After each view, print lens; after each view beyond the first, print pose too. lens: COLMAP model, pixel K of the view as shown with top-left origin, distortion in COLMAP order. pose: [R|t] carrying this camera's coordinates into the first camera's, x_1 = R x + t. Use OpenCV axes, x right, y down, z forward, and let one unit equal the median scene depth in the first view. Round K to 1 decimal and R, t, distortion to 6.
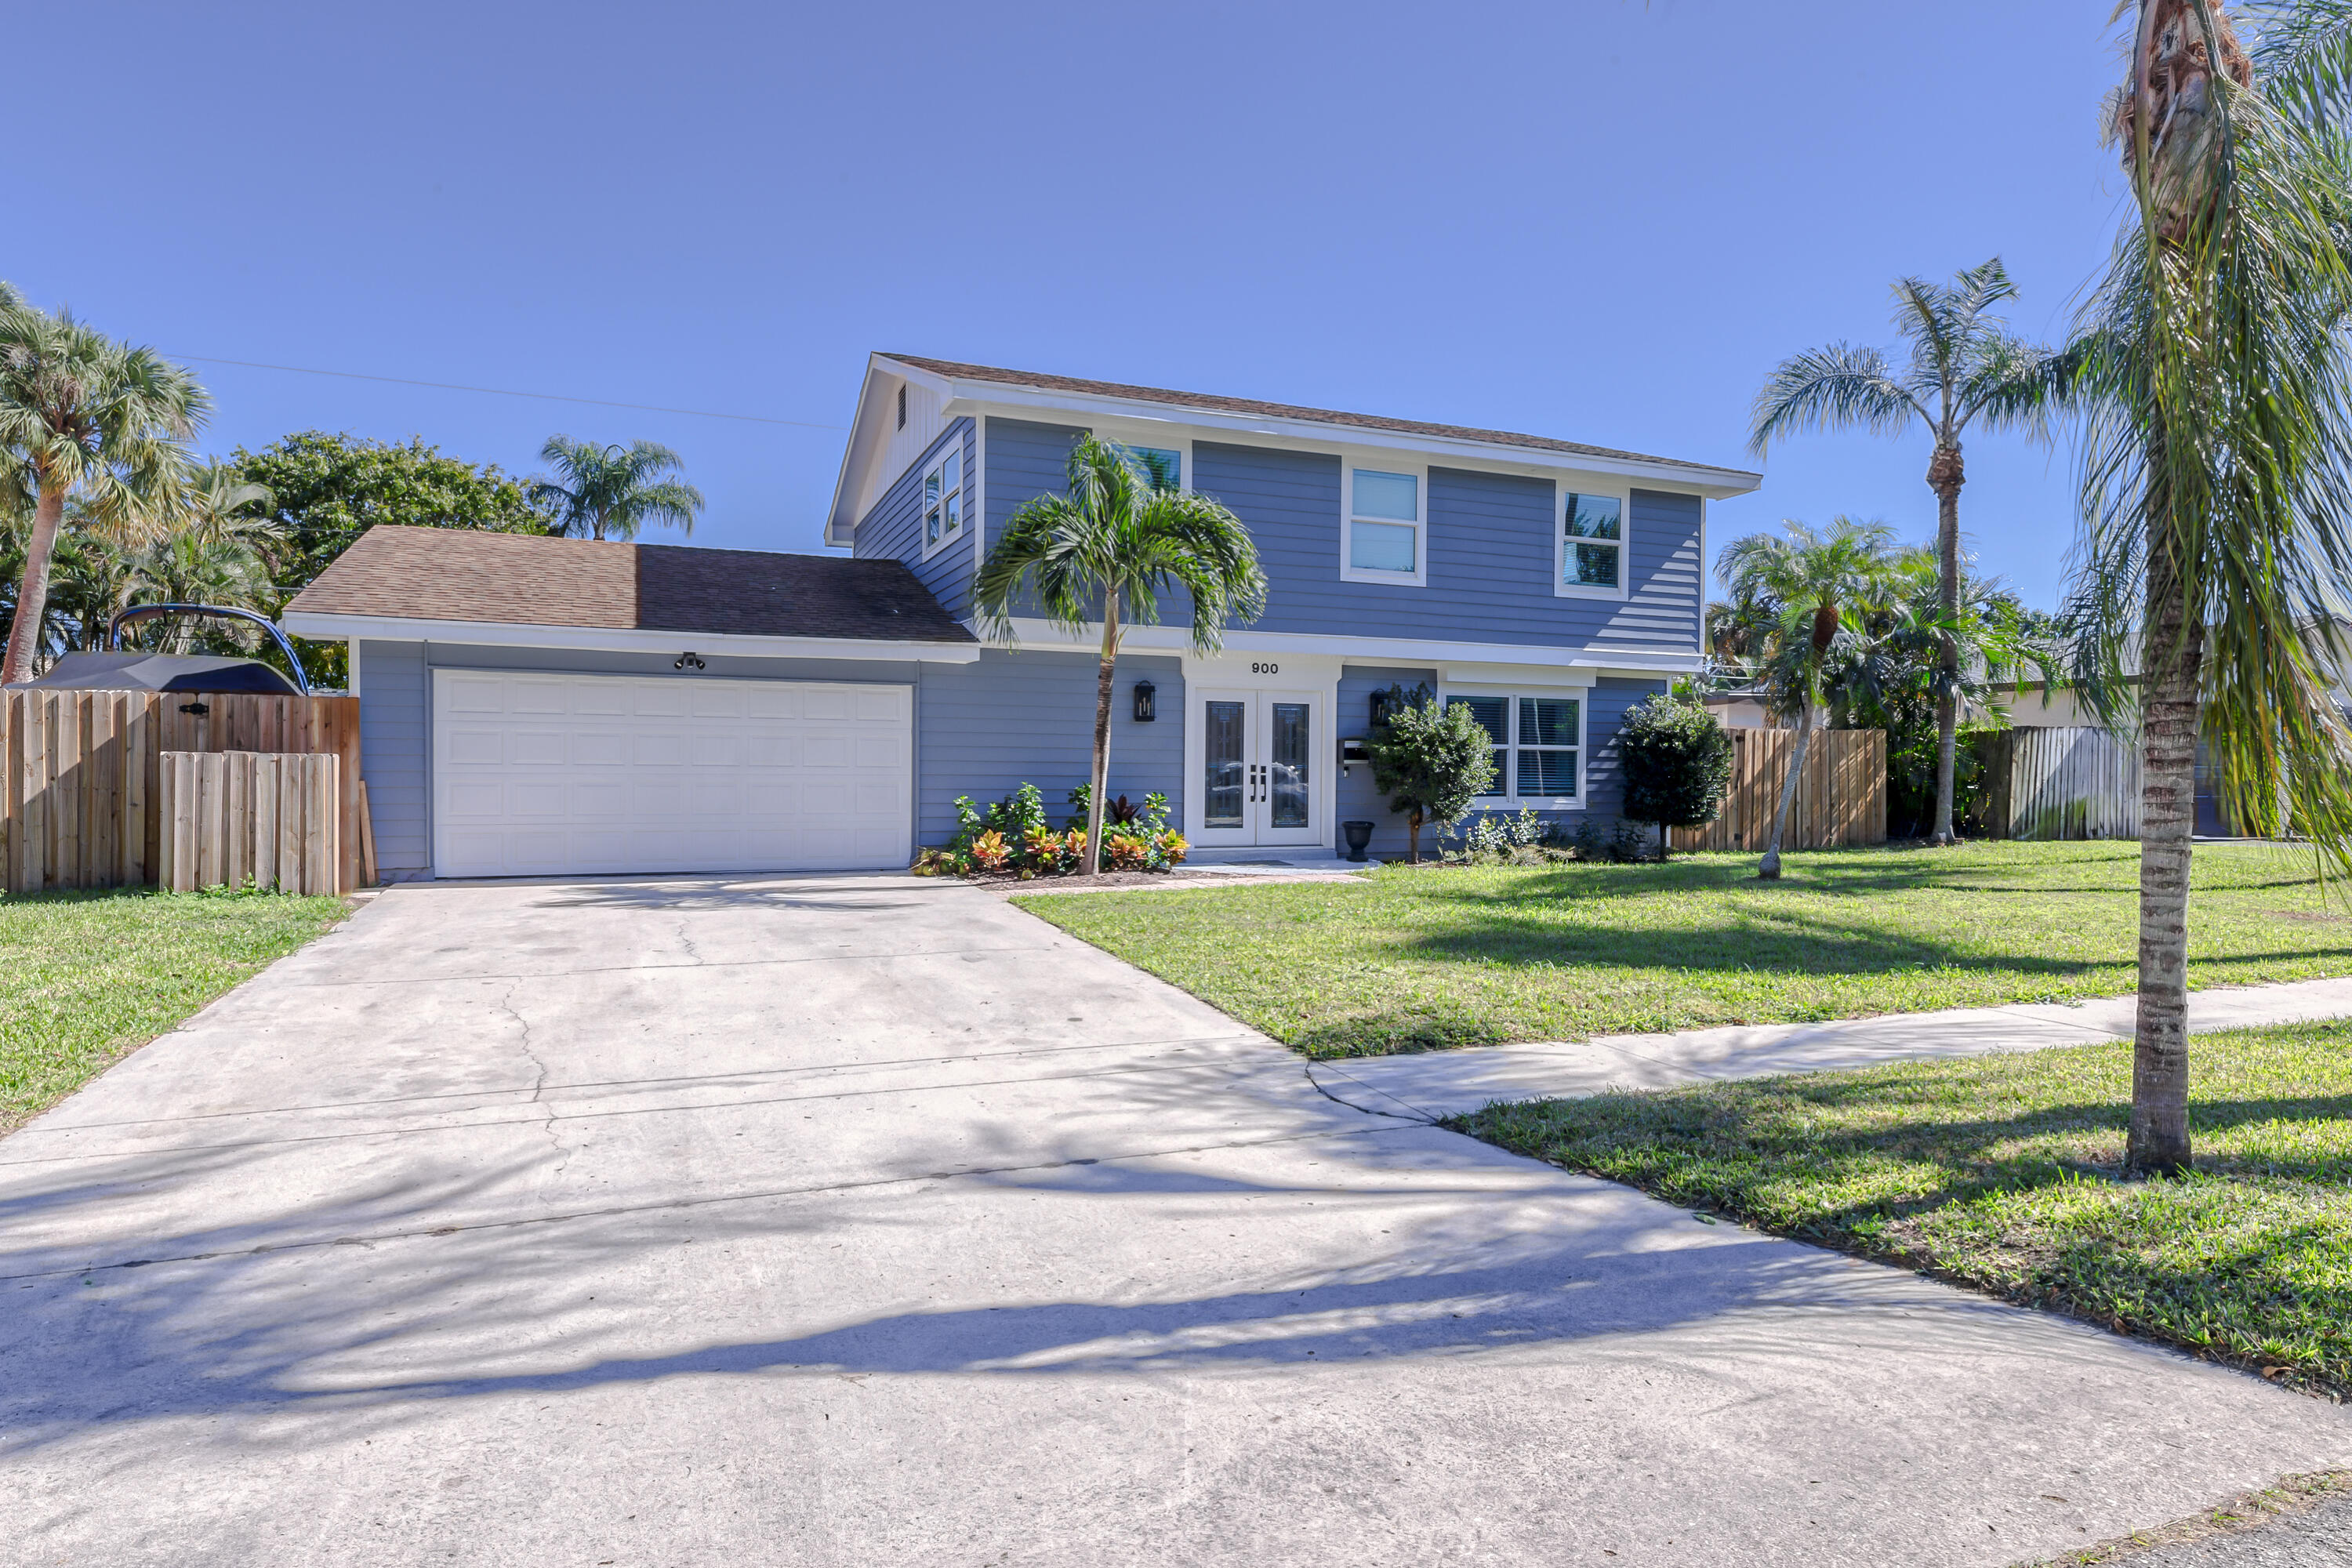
lens RADIAL K [[1347.2, 0, 1176.3], [0, 1347.2, 780.0], [0, 0, 1]] dist [0.018590, 0.003854]
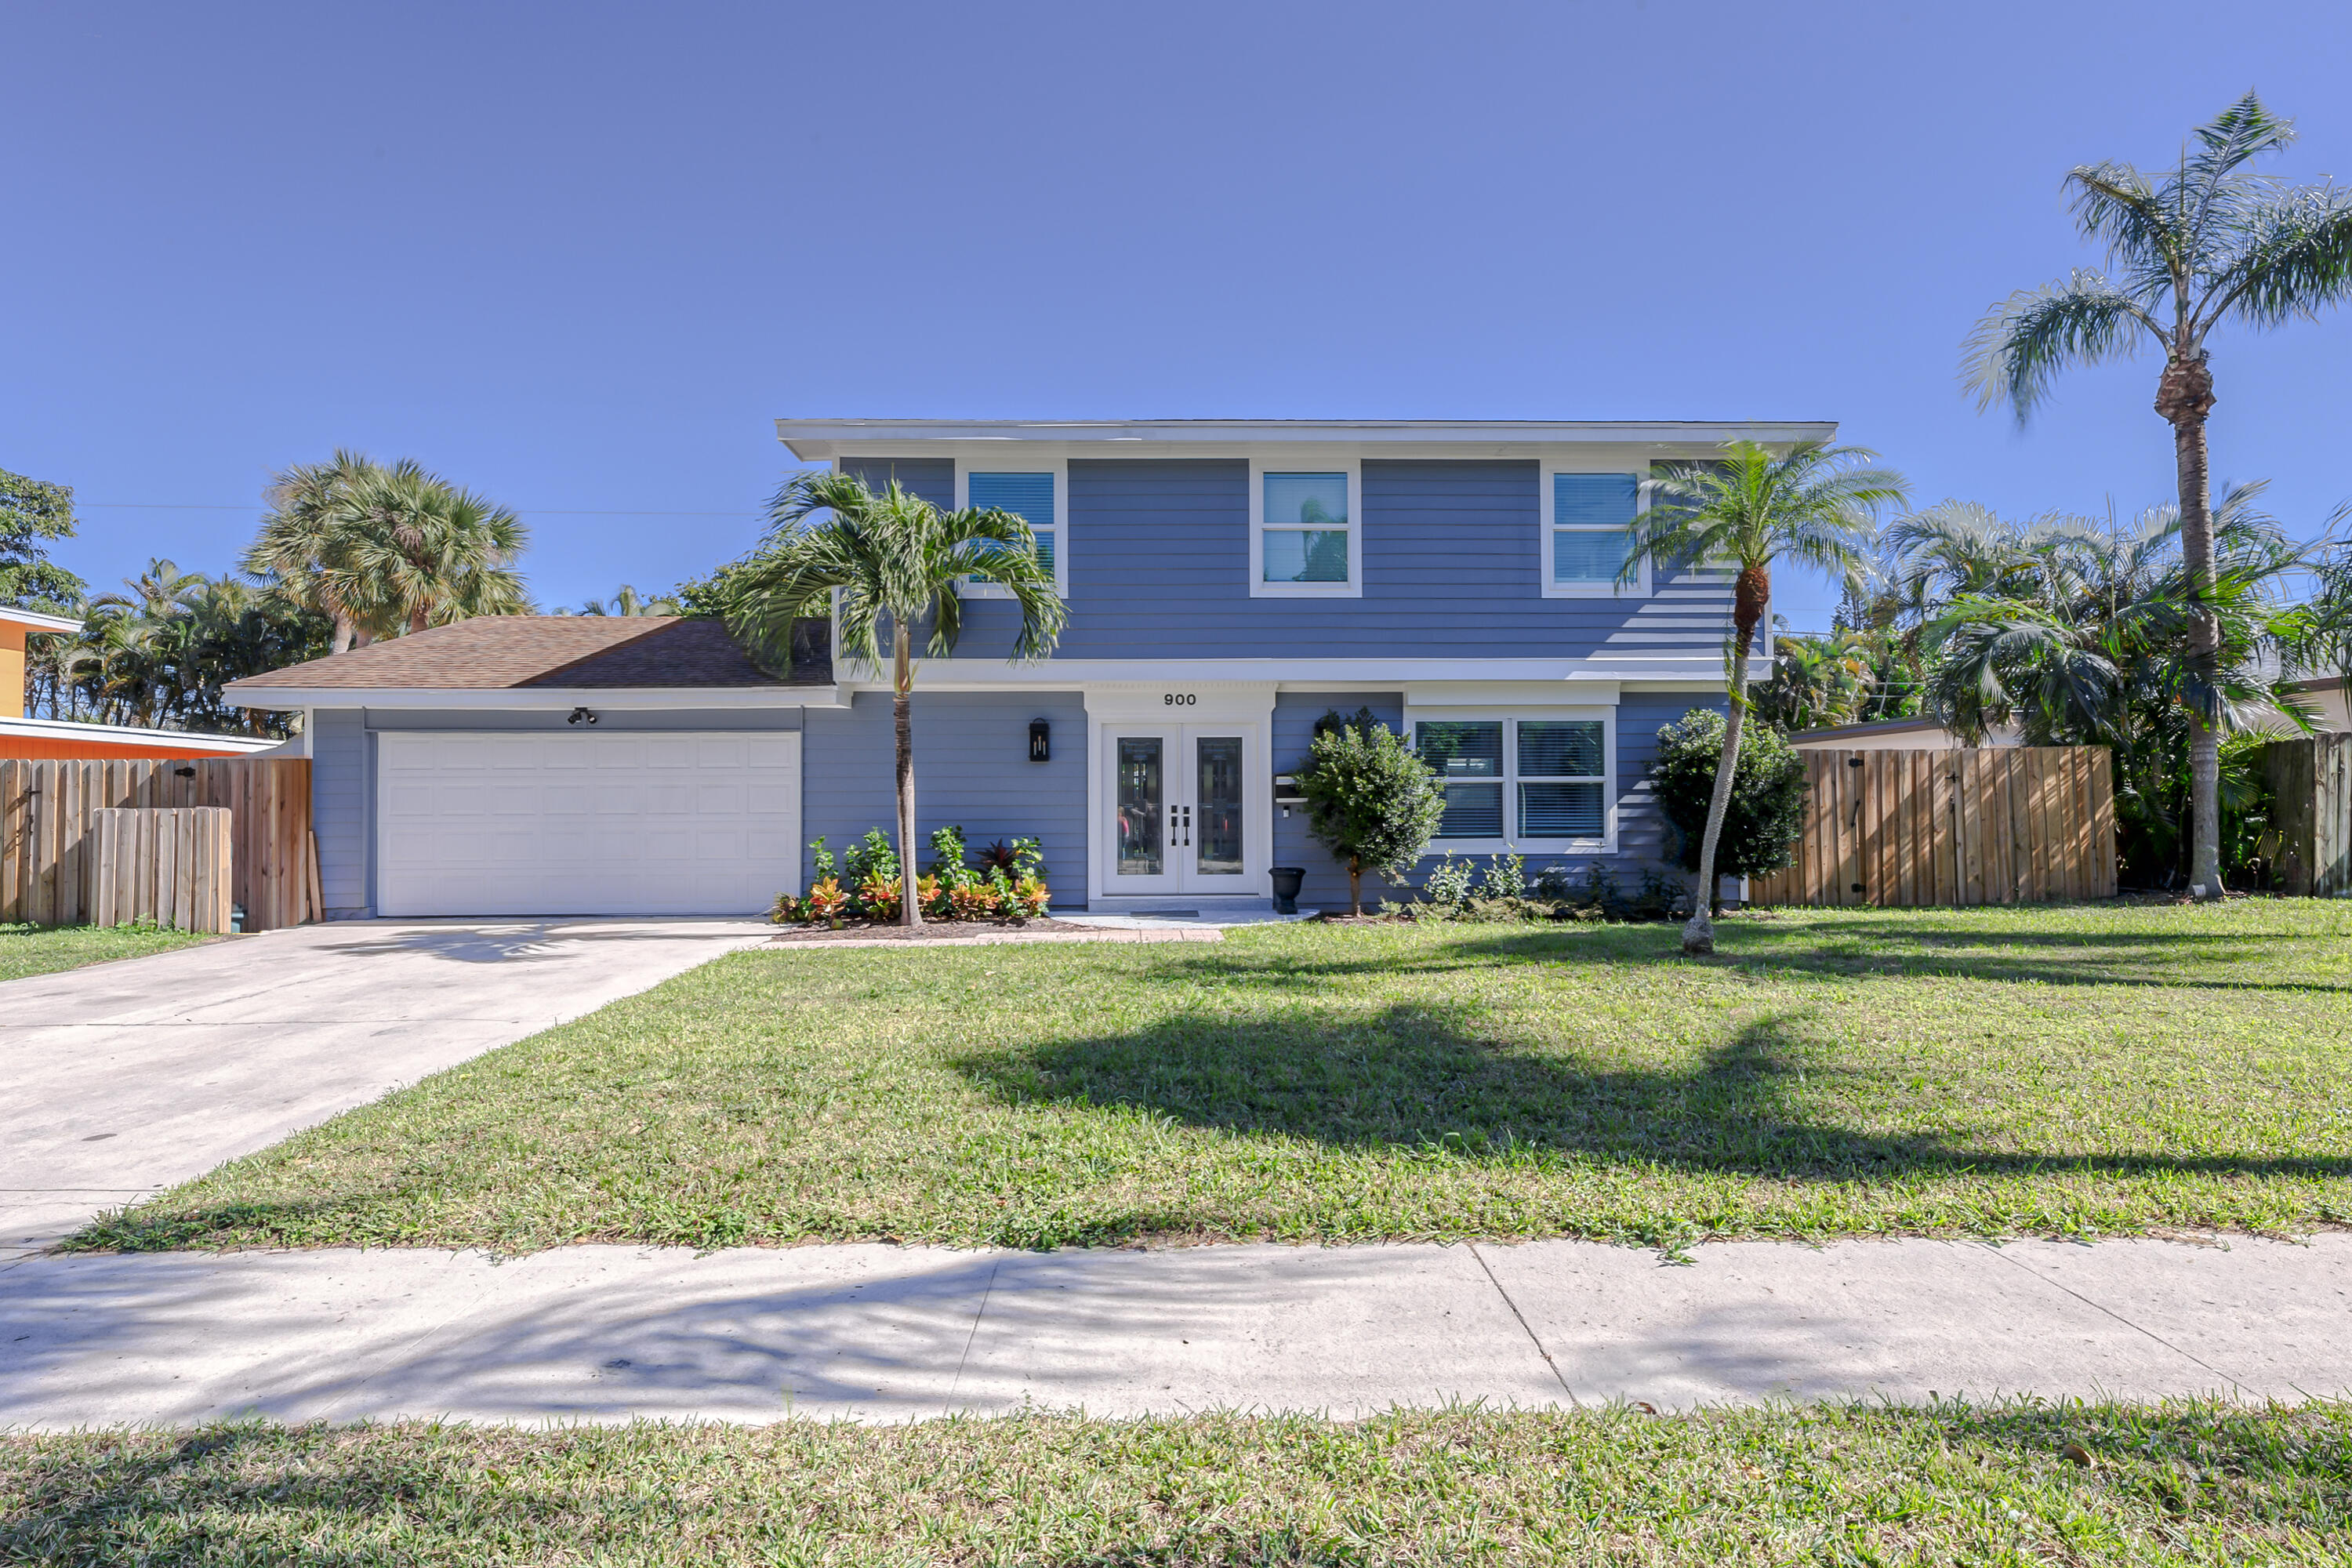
lens RADIAL K [[1160.4, 0, 1186.1], [0, 1160.4, 773.2], [0, 0, 1]] dist [0.003952, -0.001517]
pose [[0.929554, -0.024600, -0.367865, 0.352023], [0.009620, 0.999050, -0.042500, 0.000438], [0.368561, 0.035967, 0.928907, 0.268706]]
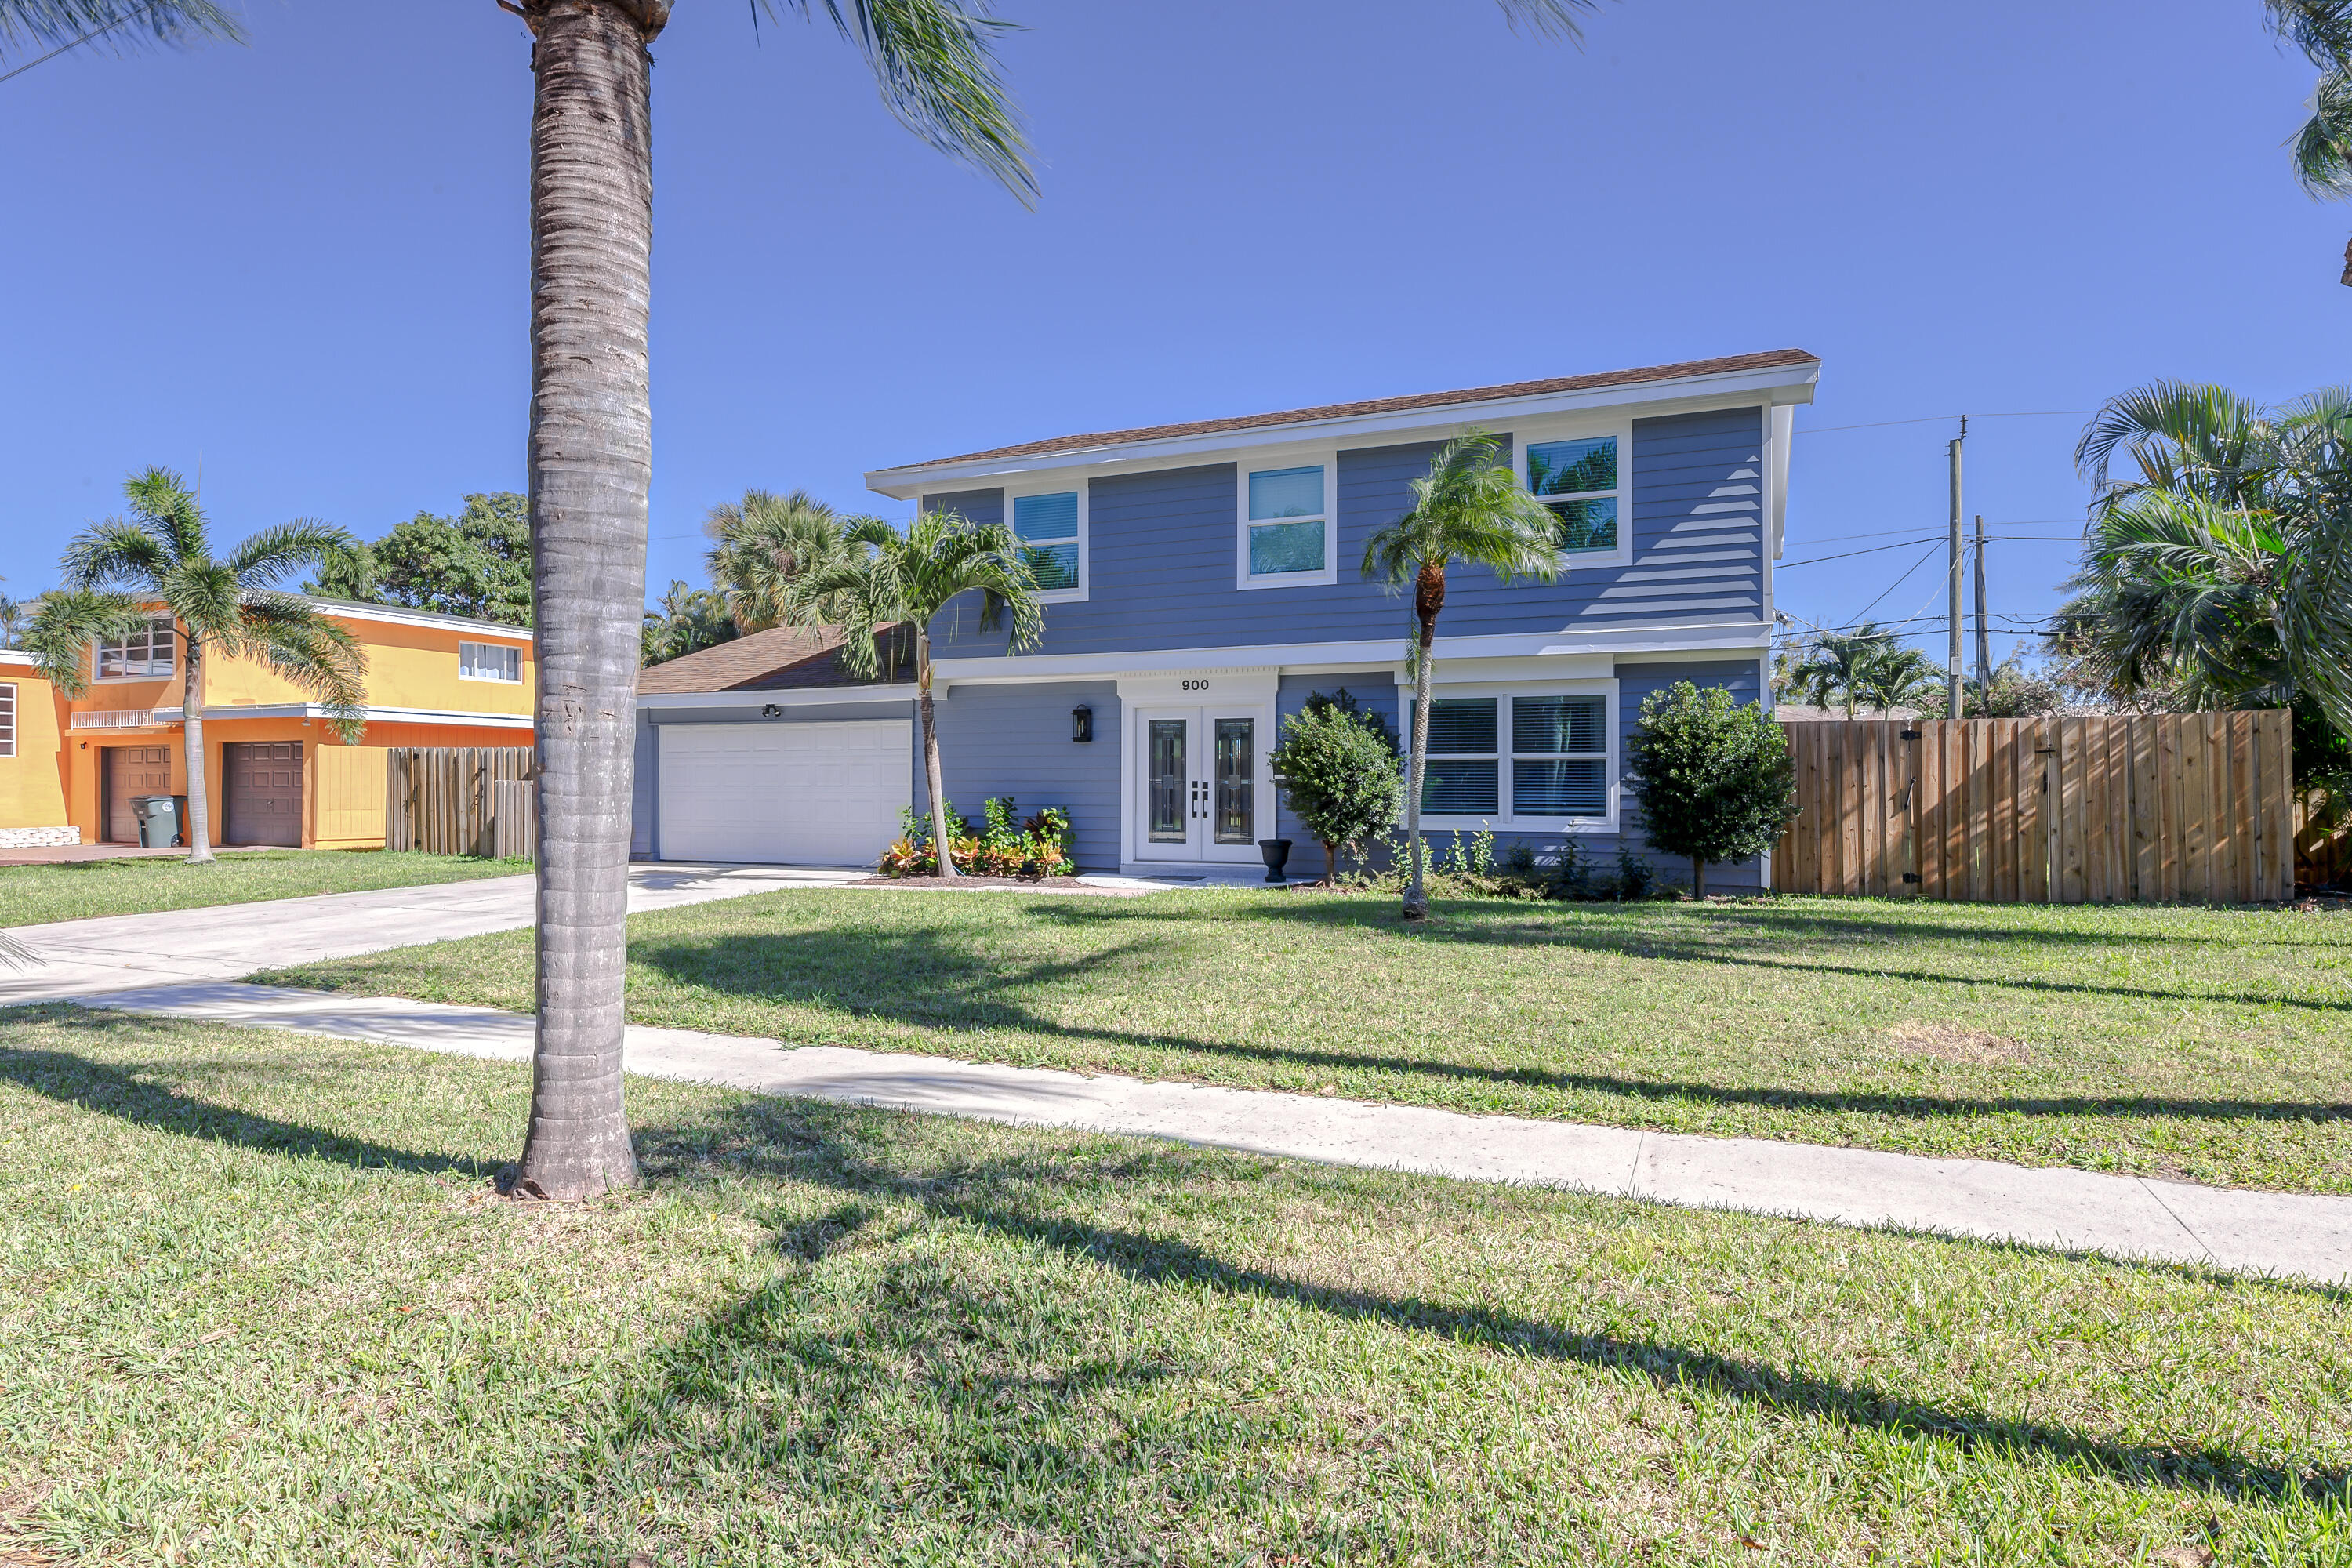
lens RADIAL K [[1290.1, 0, 1156.3], [0, 1290.1, 768.9], [0, 0, 1]] dist [0.006694, 0.000389]
pose [[0.683353, -0.016265, -0.729907, 0.736486], [0.001252, 0.999776, -0.021107, 0.000173], [0.730087, 0.013509, 0.683221, 0.316056]]
